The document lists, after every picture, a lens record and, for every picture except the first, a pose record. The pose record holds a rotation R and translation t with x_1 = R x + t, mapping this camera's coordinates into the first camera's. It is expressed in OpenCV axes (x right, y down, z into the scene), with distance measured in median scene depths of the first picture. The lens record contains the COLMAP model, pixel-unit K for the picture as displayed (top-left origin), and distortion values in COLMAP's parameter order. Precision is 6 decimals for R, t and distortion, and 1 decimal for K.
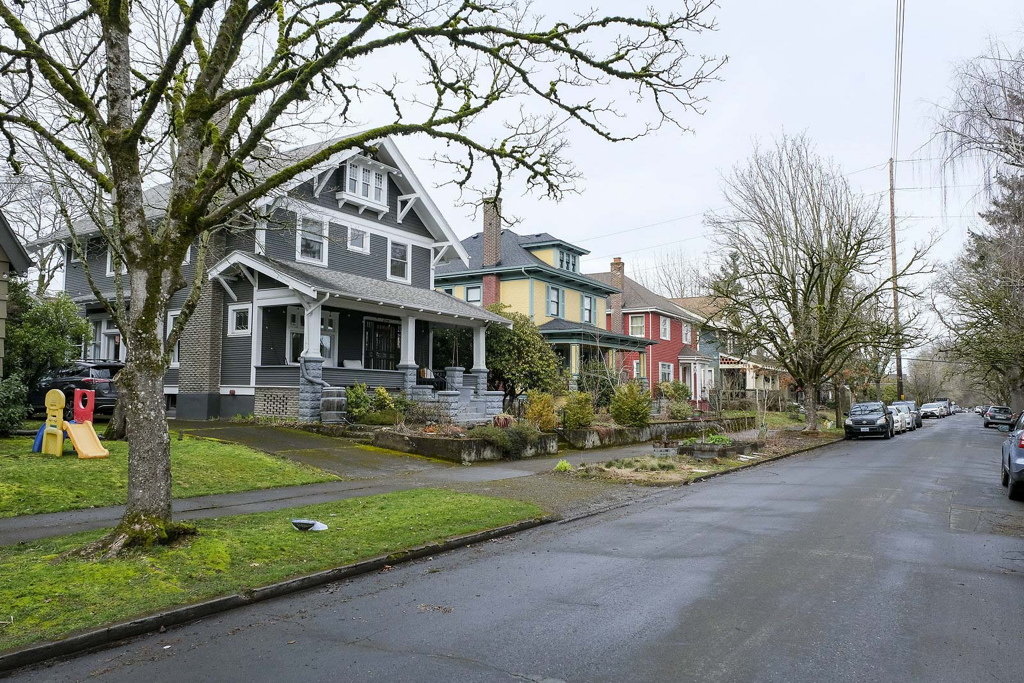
lens RADIAL K [[748.3, 0, 512.0], [0, 748.3, 341.5], [0, 0, 1]] dist [-0.000775, -0.000192]
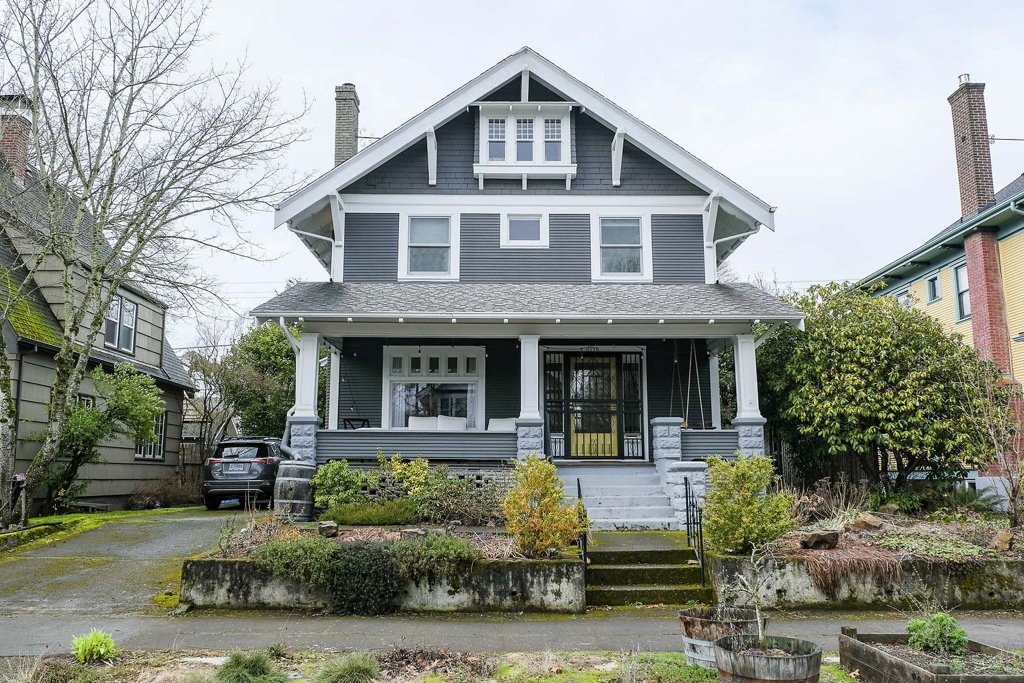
lens RADIAL K [[832.9, 0, 512.0], [0, 832.9, 341.5], [0, 0, 1]] dist [0.000271, -0.000926]
pose [[0.545445, -0.146449, -0.825253, 0.362211], [0.066642, 0.989077, -0.131475, 0.051920], [0.835493, 0.016716, 0.549247, 0.601331]]
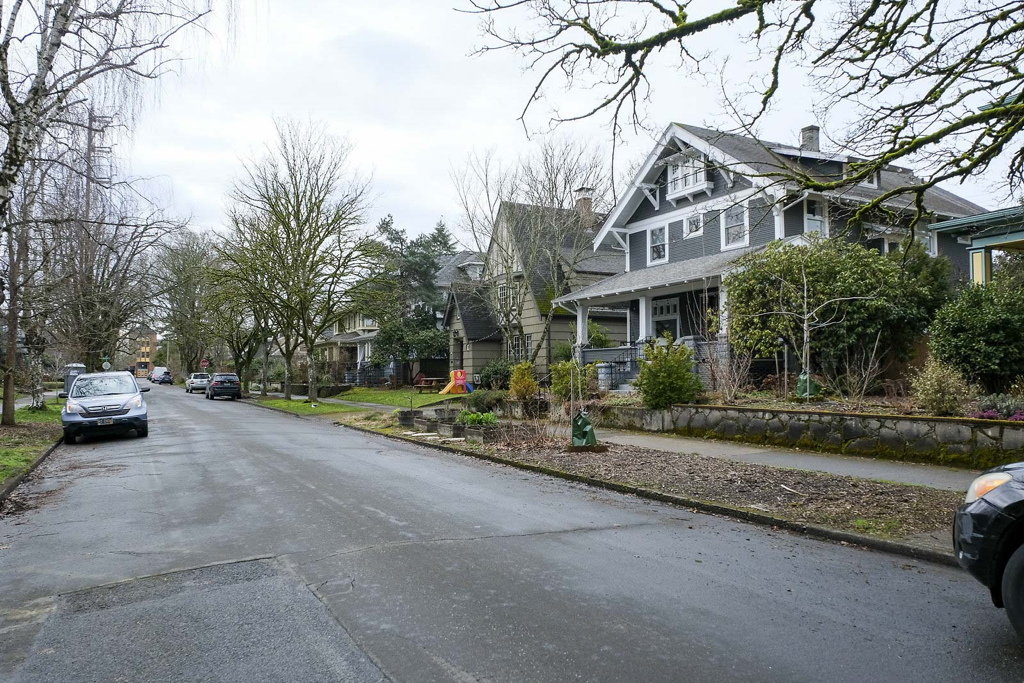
lens RADIAL K [[748.3, 0, 512.0], [0, 748.3, 341.5], [0, 0, 1]] dist [-0.000775, -0.000192]
pose [[-0.515429, -0.049463, -0.855503, 0.849869], [0.063474, 0.993387, -0.095677, 0.117979], [0.854578, -0.103616, -0.508881, 1.309643]]
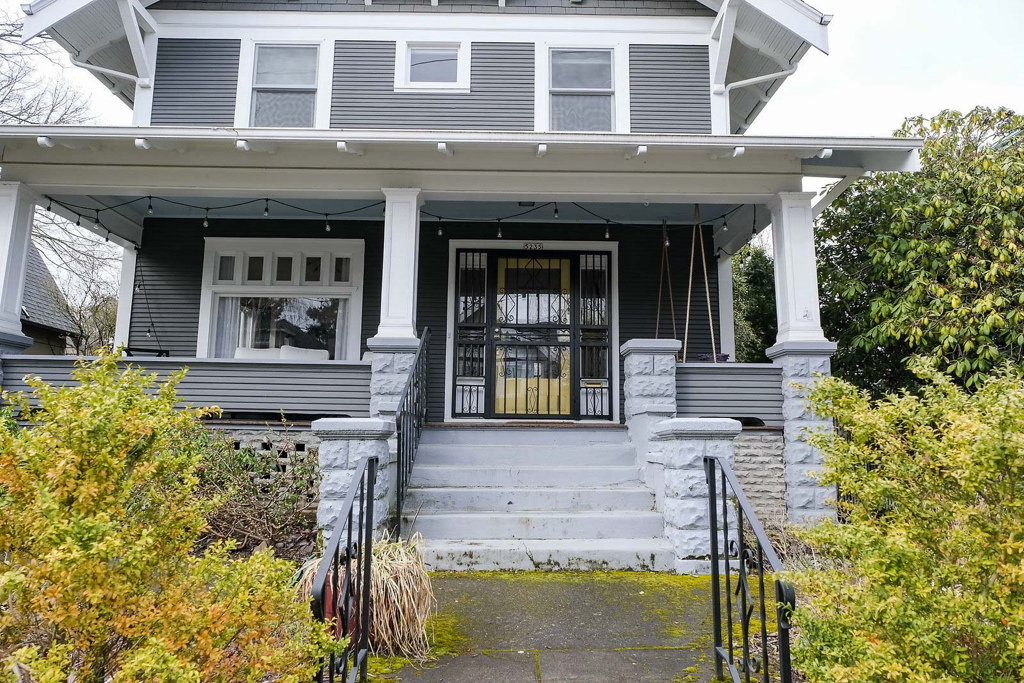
lens RADIAL K [[690.8, 0, 512.0], [0, 690.8, 341.5], [0, 0, 1]] dist [0.002457, 0.002787]
pose [[0.538269, -0.128850, -0.832865, 0.117605], [0.055747, 0.991523, -0.117367, 0.063696], [0.840928, 0.016745, 0.540889, 0.831875]]
